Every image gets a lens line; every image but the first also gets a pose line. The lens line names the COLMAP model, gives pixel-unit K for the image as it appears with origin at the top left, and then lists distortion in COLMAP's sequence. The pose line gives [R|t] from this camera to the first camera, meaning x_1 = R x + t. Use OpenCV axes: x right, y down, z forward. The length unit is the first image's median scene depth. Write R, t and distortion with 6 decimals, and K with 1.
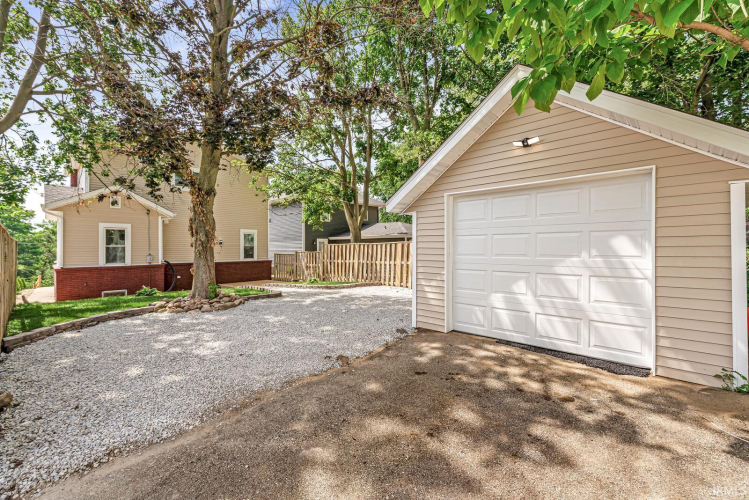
lens RADIAL K [[329.1, 0, 376.5], [0, 329.1, 249.3], [0, 0, 1]] dist [-0.001124, -0.000224]
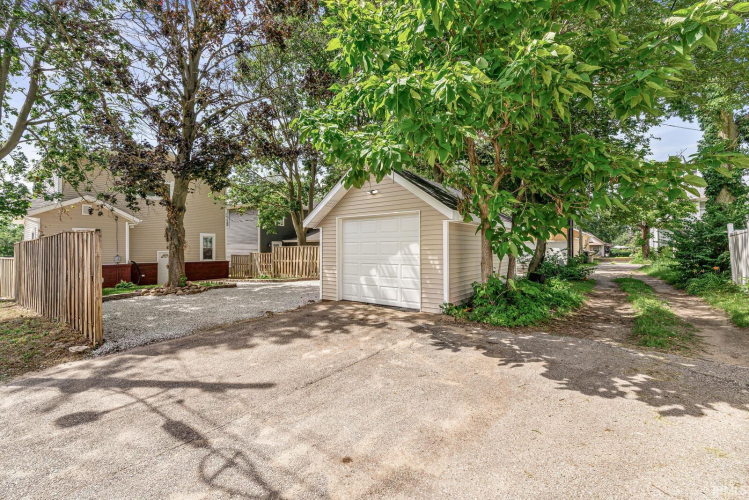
lens RADIAL K [[329.1, 0, 372.0], [0, 329.1, 252.1], [0, 0, 1]] dist [-0.001124, -0.000224]
pose [[0.994958, 0.000487, 0.100288, 0.112752], [-0.000676, 0.999998, 0.001844, 0.002098], [-0.100287, -0.001903, 0.994957, -0.344546]]
